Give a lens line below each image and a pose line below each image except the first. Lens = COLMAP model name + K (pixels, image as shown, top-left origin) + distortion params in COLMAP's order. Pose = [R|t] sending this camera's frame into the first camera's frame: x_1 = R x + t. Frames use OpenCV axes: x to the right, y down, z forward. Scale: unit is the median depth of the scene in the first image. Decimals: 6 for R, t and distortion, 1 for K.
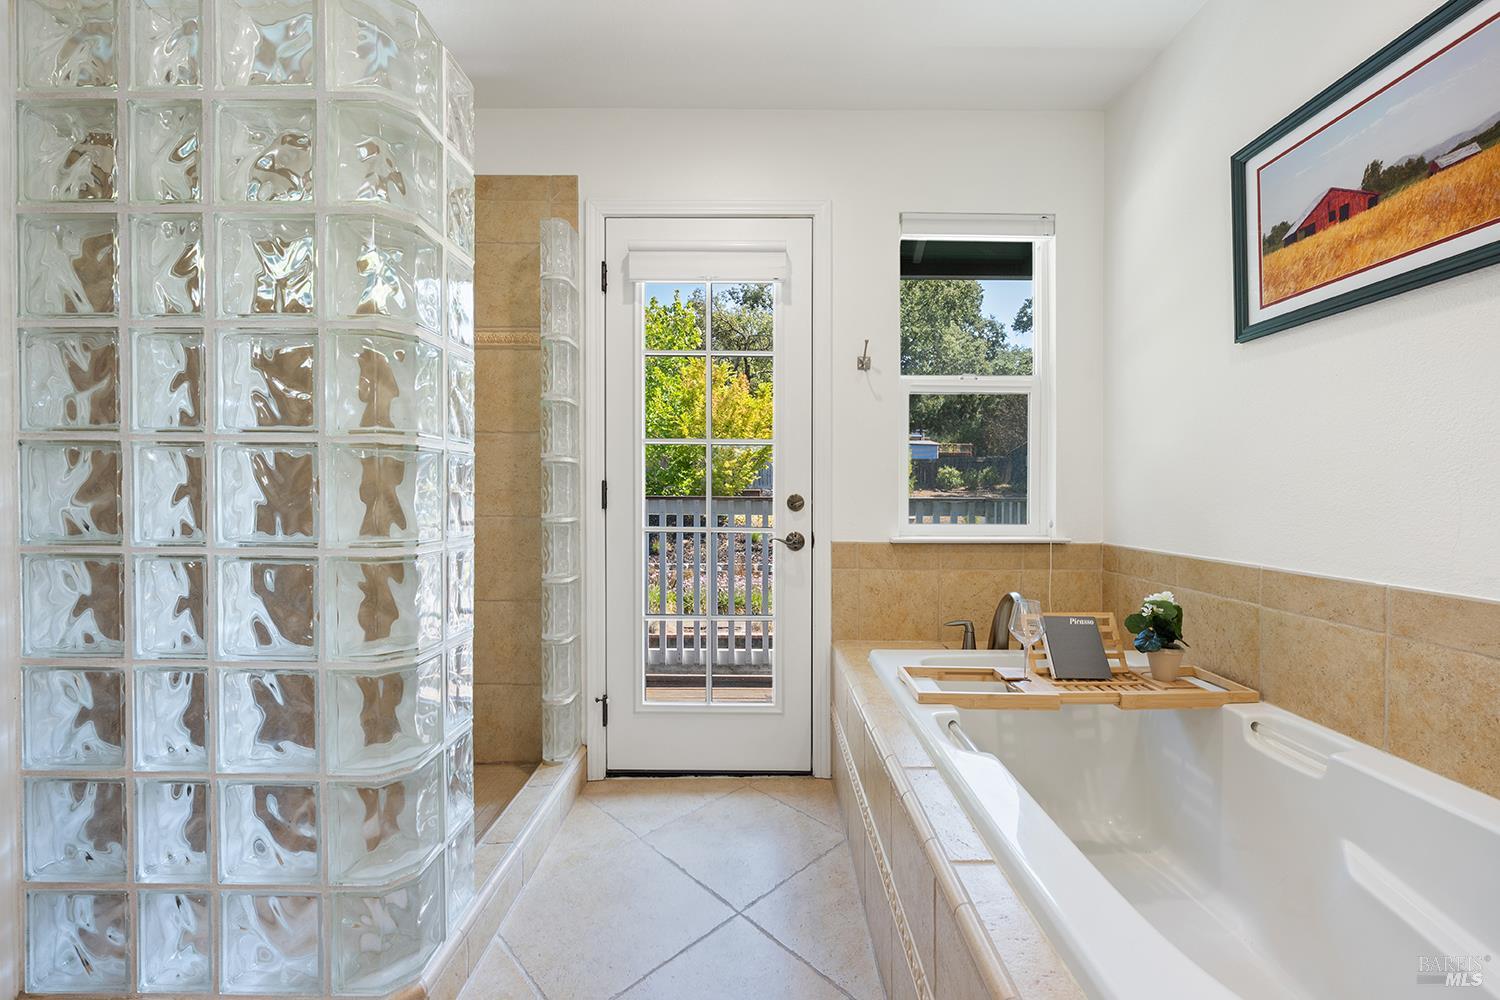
lens RADIAL K [[610.4, 0, 746.6], [0, 610.4, 495.0], [0, 0, 1]] dist [-0.000716, -0.000092]
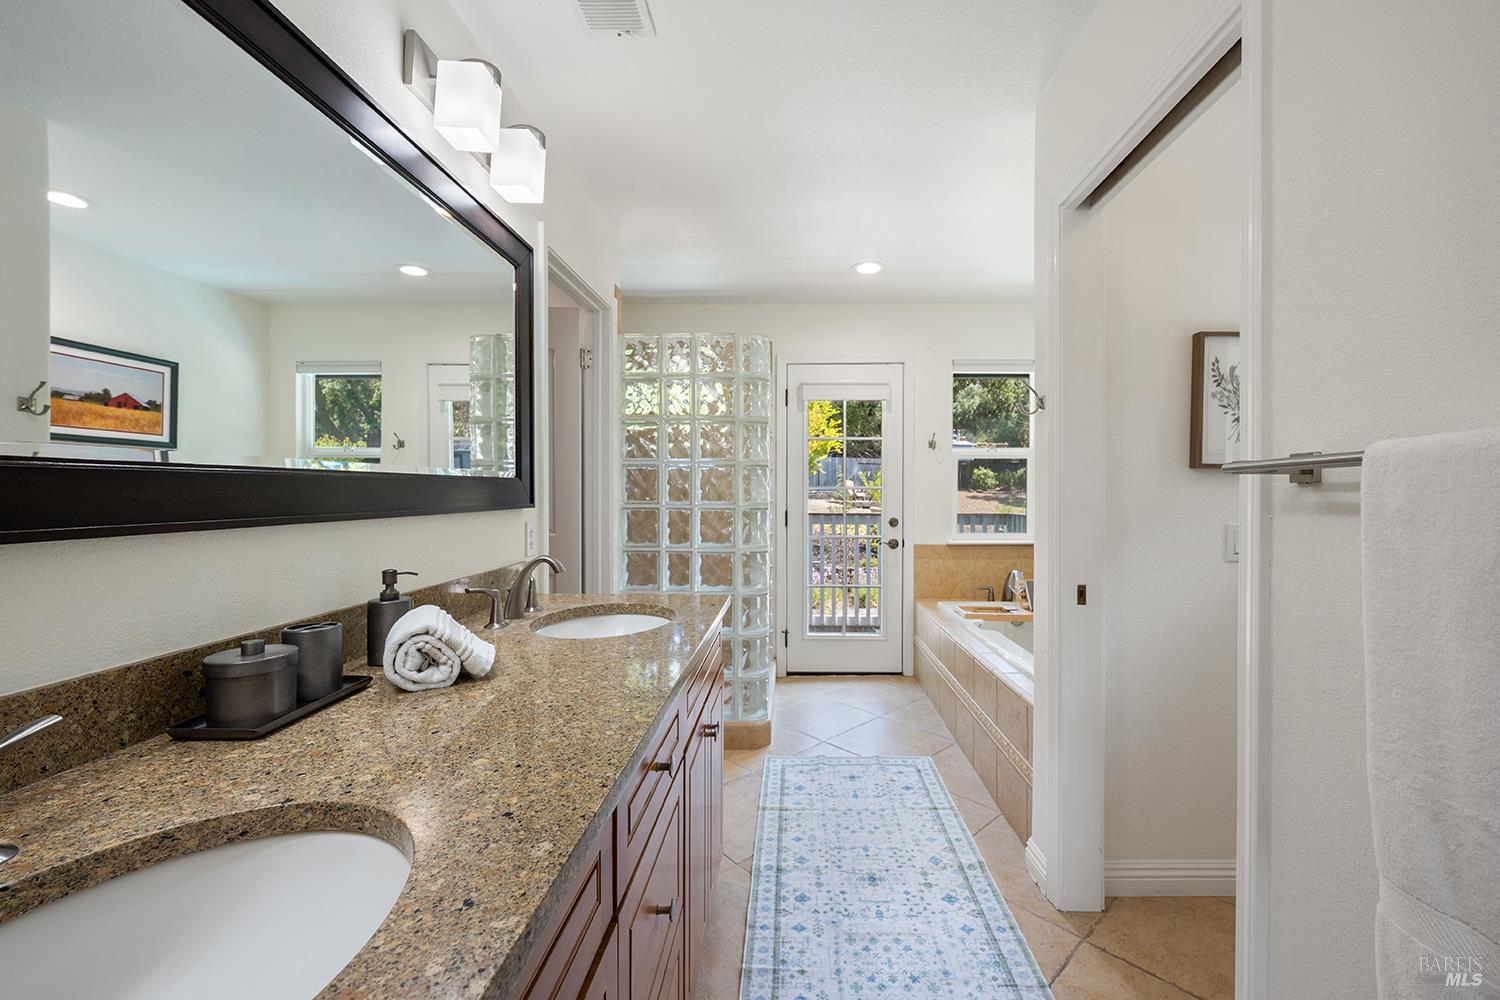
lens RADIAL K [[610.4, 0, 759.7], [0, 610.4, 502.9], [0, 0, 1]] dist [-0.000716, -0.000092]
pose [[0.999483, -0.003841, -0.031927, -0.256268], [0.004121, 0.999954, 0.008681, -0.061462], [0.031892, -0.008808, 0.999452, -0.806528]]
